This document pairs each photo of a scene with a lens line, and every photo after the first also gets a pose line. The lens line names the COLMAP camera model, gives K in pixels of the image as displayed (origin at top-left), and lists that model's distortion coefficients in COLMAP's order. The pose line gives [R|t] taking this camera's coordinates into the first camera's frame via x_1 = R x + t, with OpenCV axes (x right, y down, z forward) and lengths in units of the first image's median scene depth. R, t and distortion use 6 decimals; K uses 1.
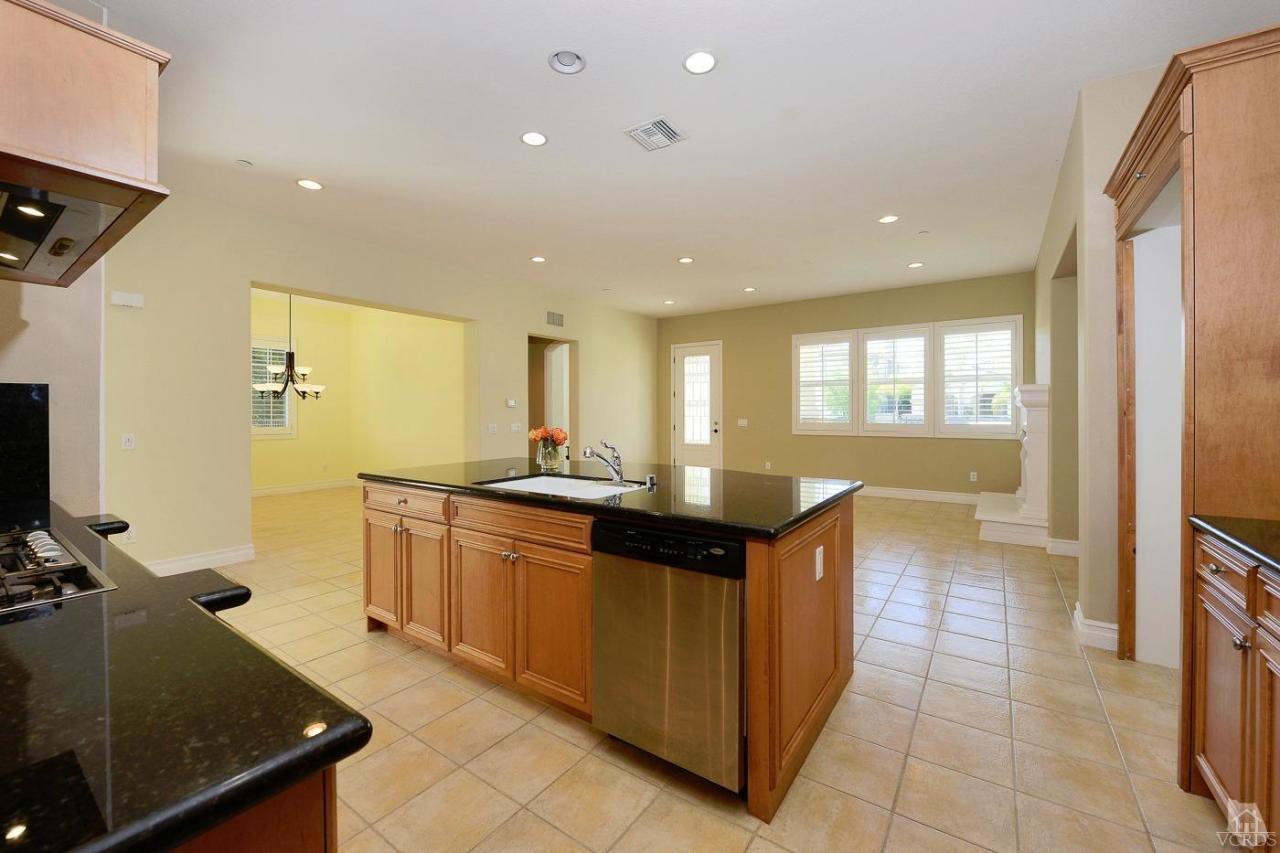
lens RADIAL K [[511.0, 0, 645.3], [0, 511.0, 422.2], [0, 0, 1]] dist [-0.010250, -0.000024]
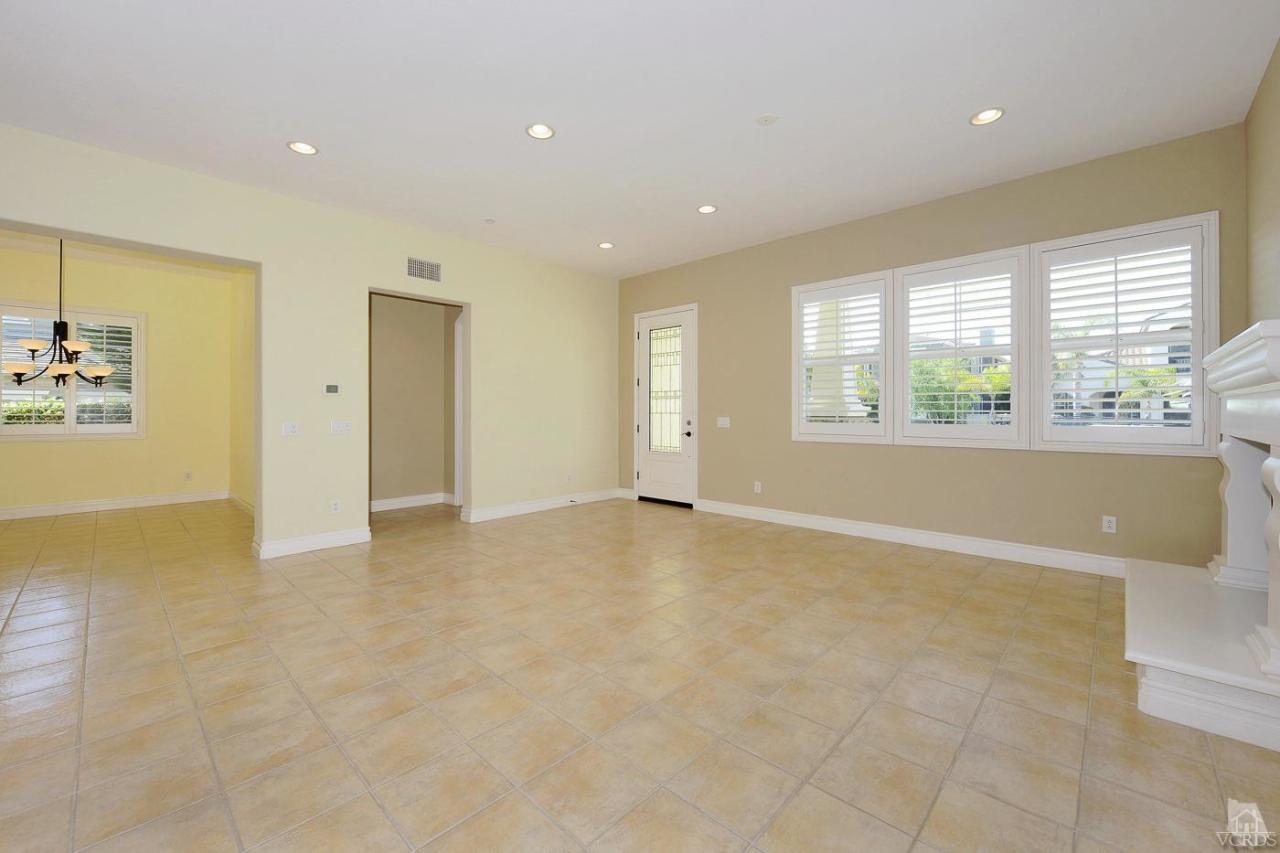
lens RADIAL K [[511.0, 0, 645.3], [0, 511.0, 422.2], [0, 0, 1]] dist [-0.010250, -0.000024]
pose [[0.989517, 0.005003, -0.144332, 0.181323], [-0.004993, 0.999987, 0.000429, 0.000804], [0.144333, 0.000296, 0.989529, 0.305115]]
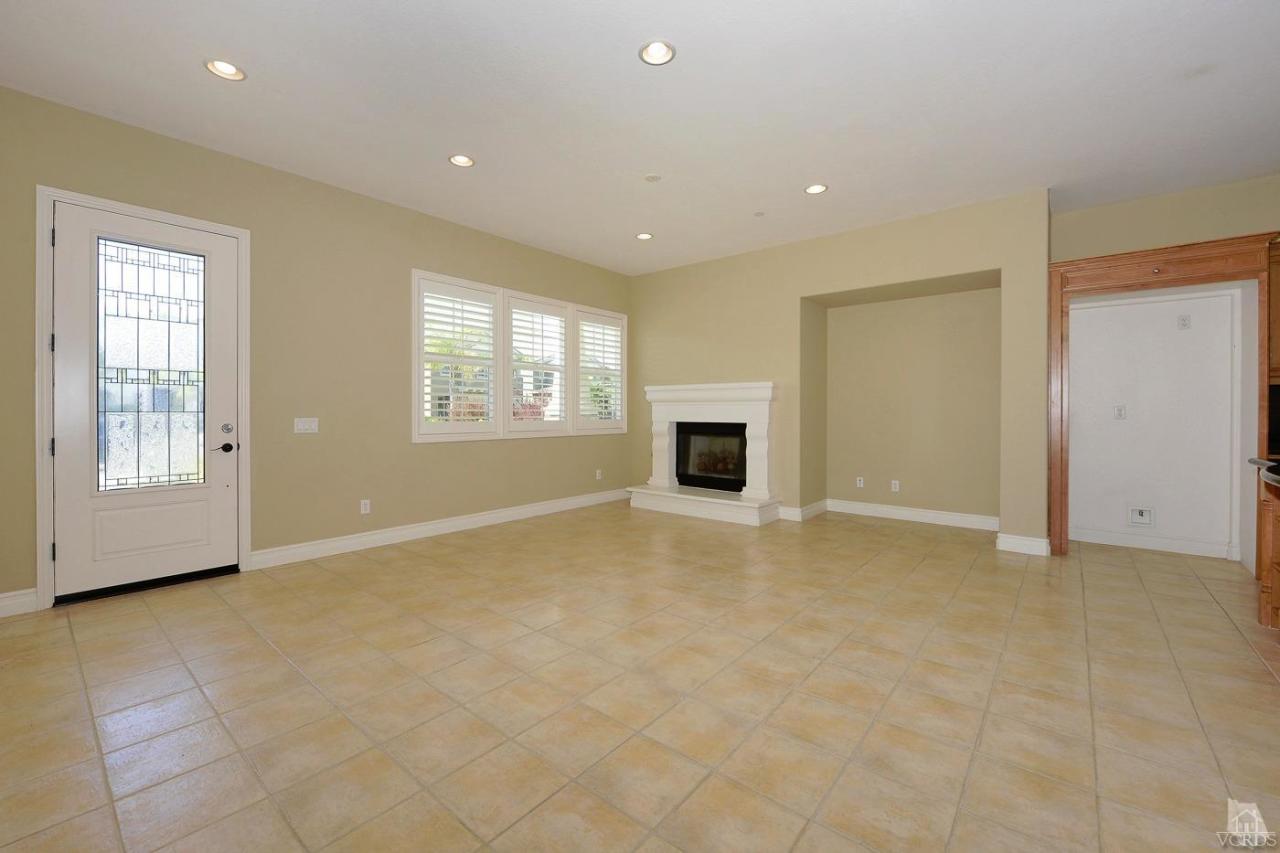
lens RADIAL K [[516.3, 0, 638.1], [0, 516.3, 413.0], [0, 0, 1]] dist [-0.010320, -0.000045]
pose [[0.090789, 0.001077, 0.995870, -0.241208], [0.017341, 0.999846, -0.002663, -0.003581], [-0.995719, 0.017511, 0.090756, 0.641593]]
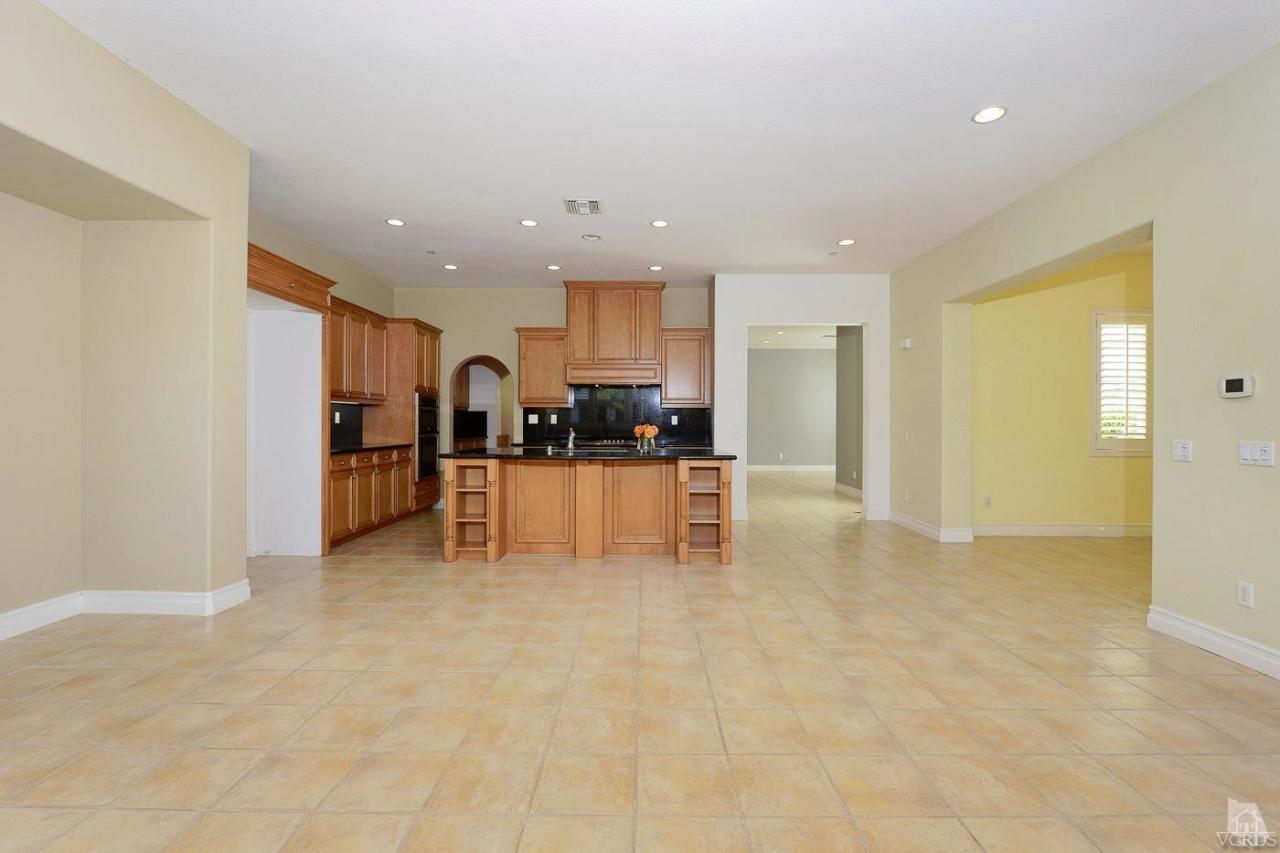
lens RADIAL K [[569.7, 0, 642.0], [0, 569.7, 421.8], [0, 0, 1]] dist [-0.007942, -0.000684]
pose [[-0.827111, -0.001508, -0.562036, 0.261270], [-0.013062, 0.999778, 0.016541, -0.010570], [0.561886, 0.021023, -0.826947, 0.829698]]
